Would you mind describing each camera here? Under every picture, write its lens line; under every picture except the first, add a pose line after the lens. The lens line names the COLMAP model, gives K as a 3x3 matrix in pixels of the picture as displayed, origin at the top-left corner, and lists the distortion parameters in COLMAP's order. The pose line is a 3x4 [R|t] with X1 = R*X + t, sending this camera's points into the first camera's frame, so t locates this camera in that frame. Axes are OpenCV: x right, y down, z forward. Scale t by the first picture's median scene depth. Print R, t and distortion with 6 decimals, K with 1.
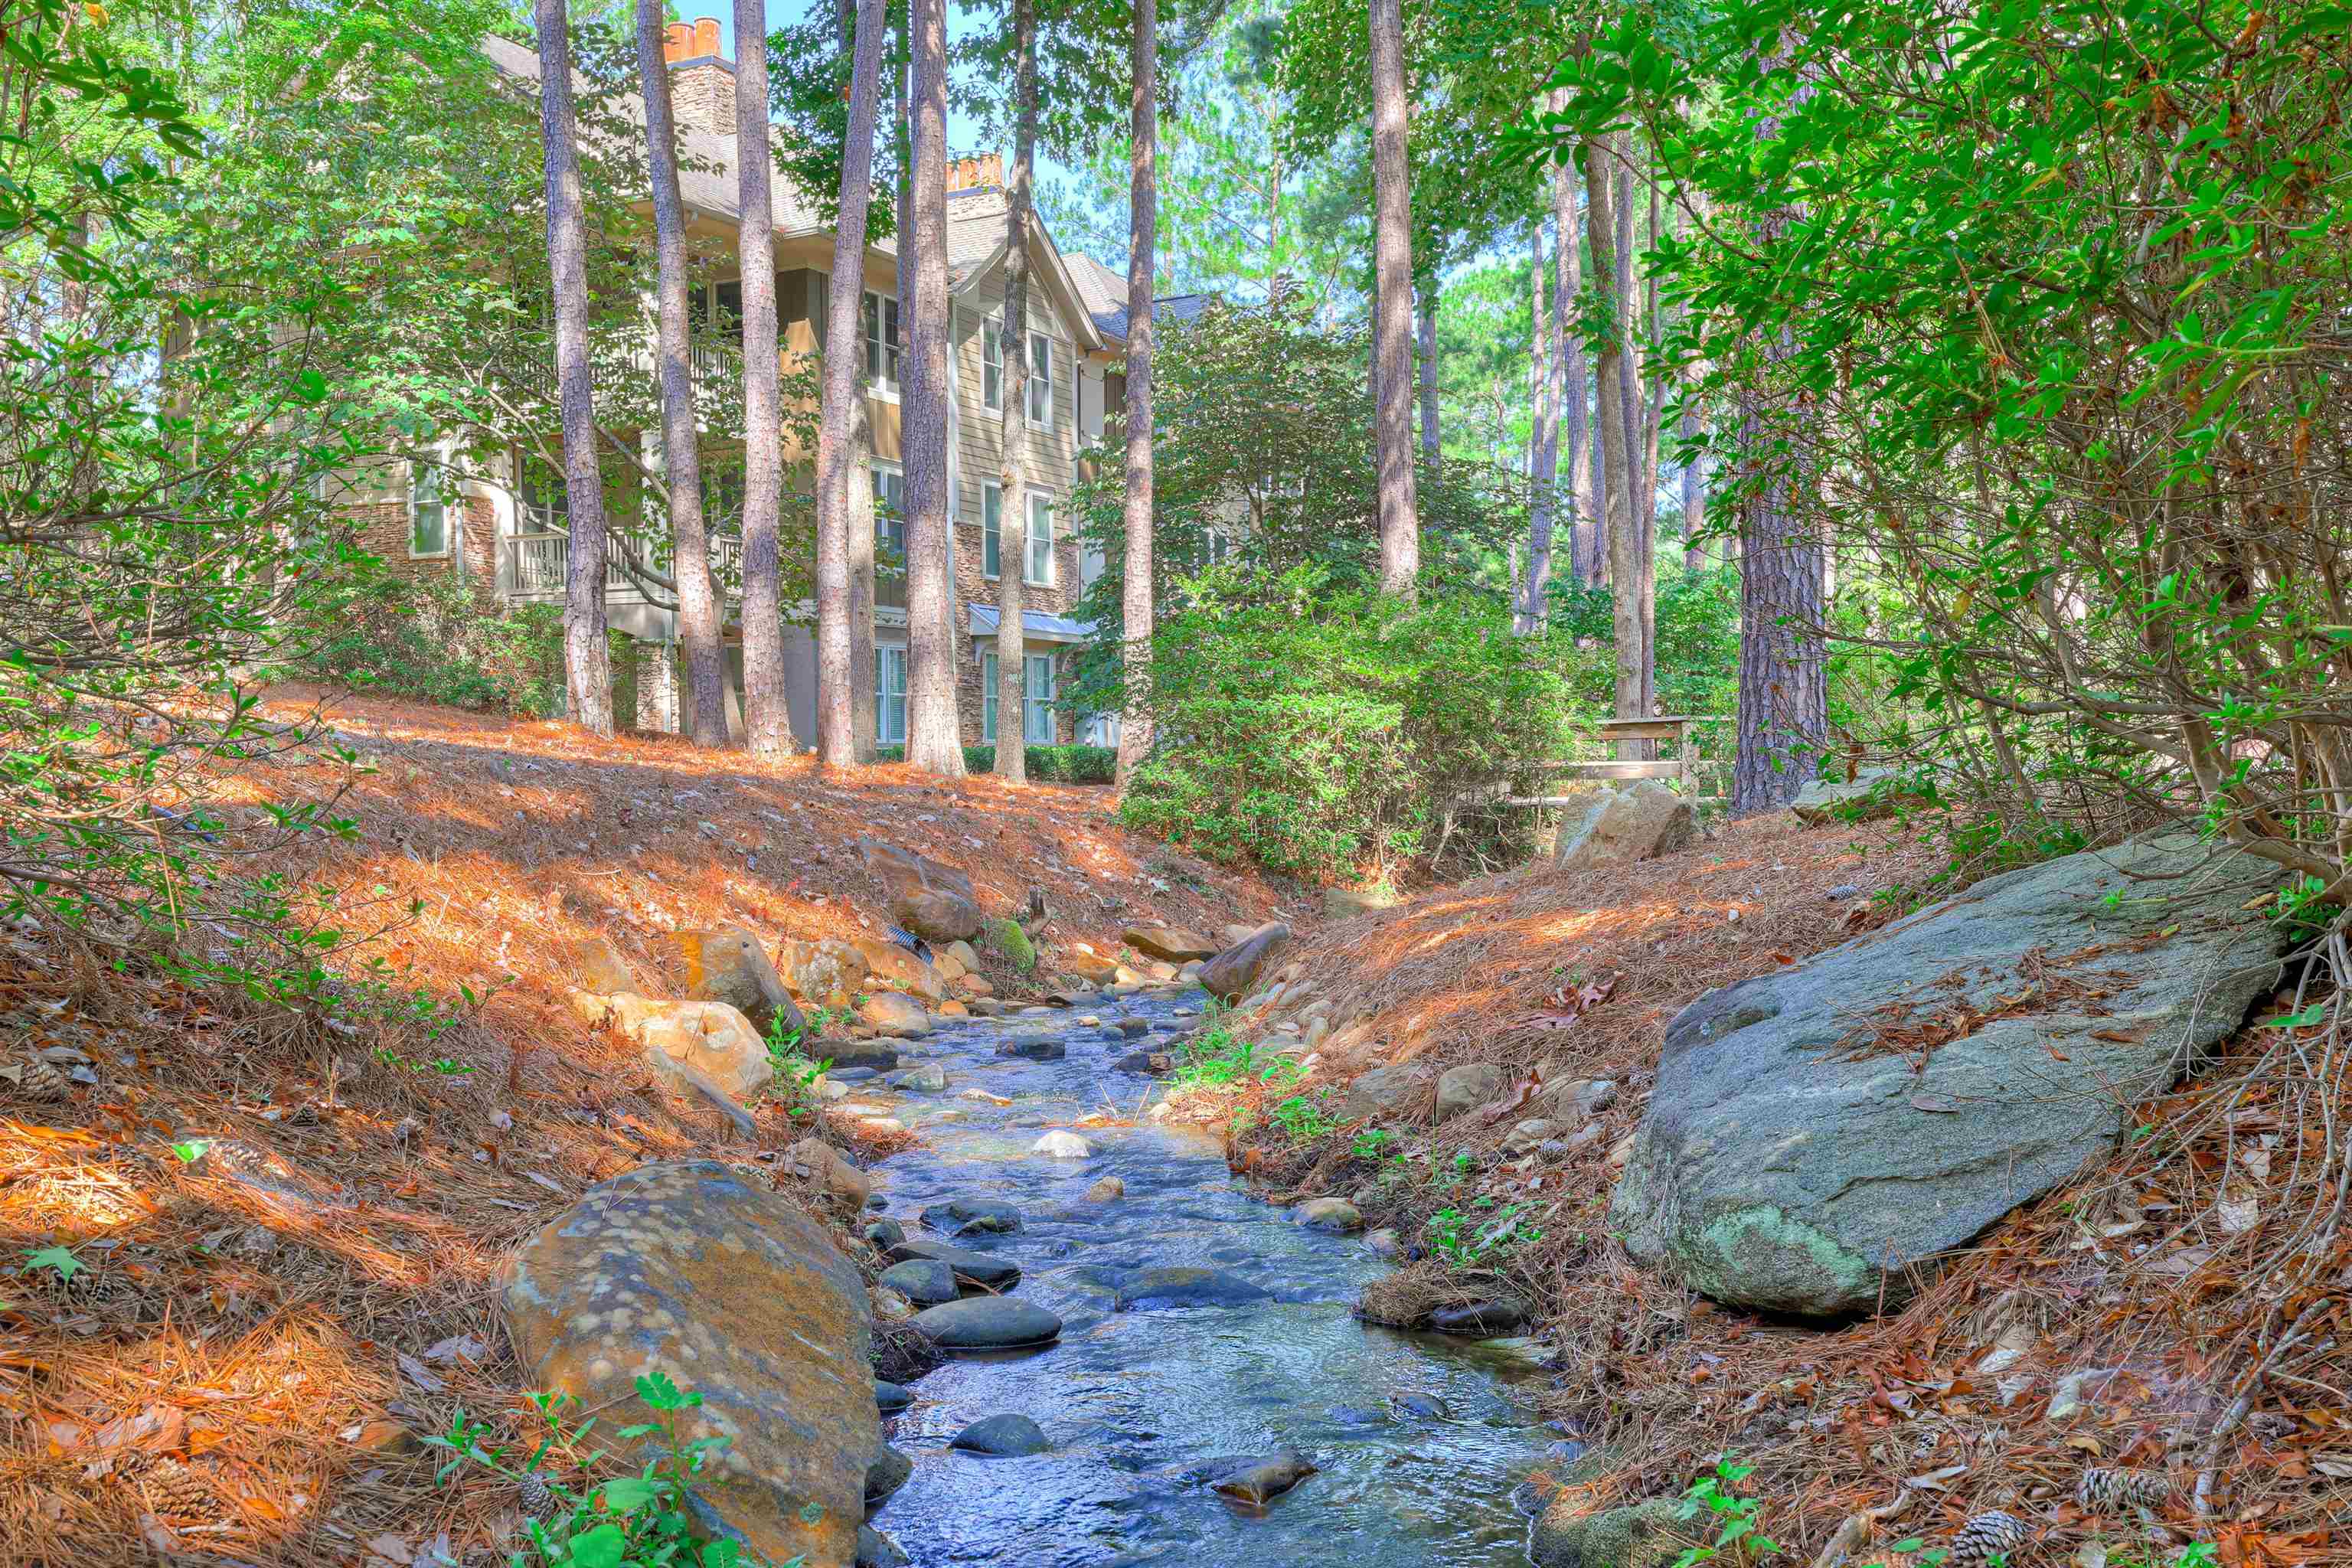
lens RADIAL K [[2021.7, 0, 1160.8], [0, 2021.7, 793.4], [0, 0, 1]] dist [0.020641, 0.001330]
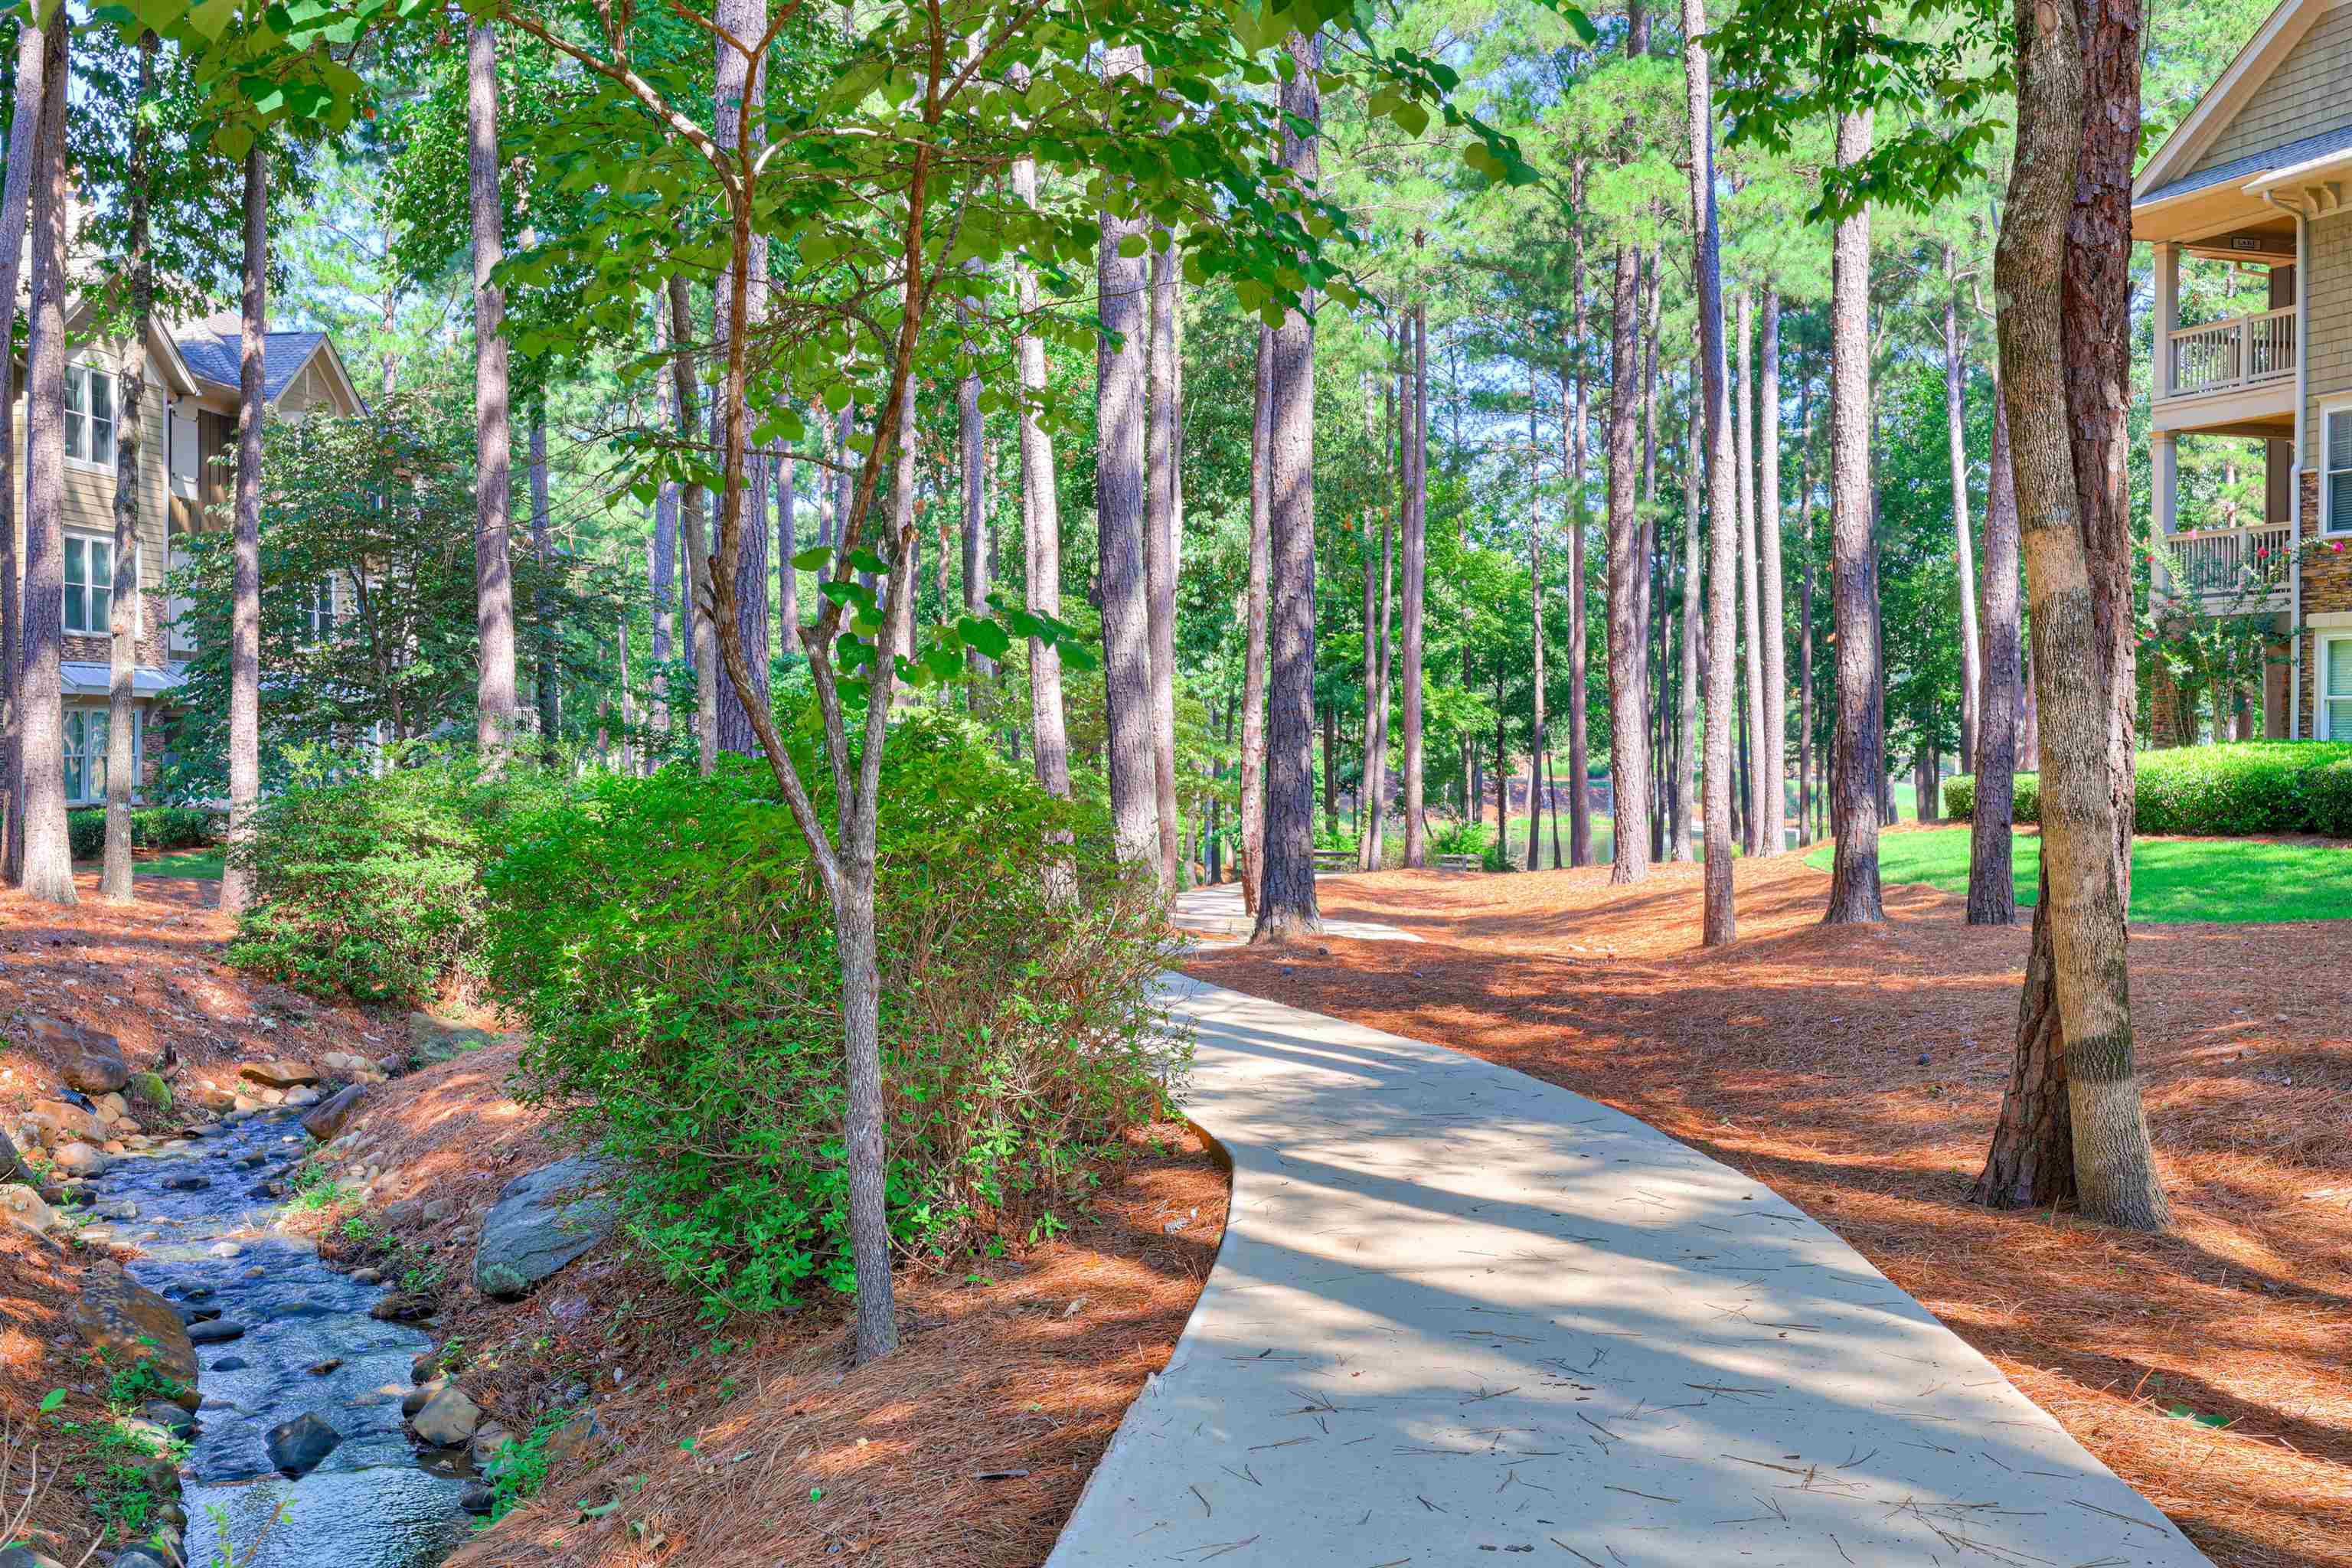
lens RADIAL K [[2249.1, 0, 1167.1], [0, 2249.1, 760.3], [0, 0, 1]] dist [-0.033568, 0.000000]
pose [[0.925657, 0.003182, 0.378352, -0.015575], [0.000828, 0.999945, -0.010435, -0.161865], [-0.378364, 0.009973, 0.925603, -0.785700]]
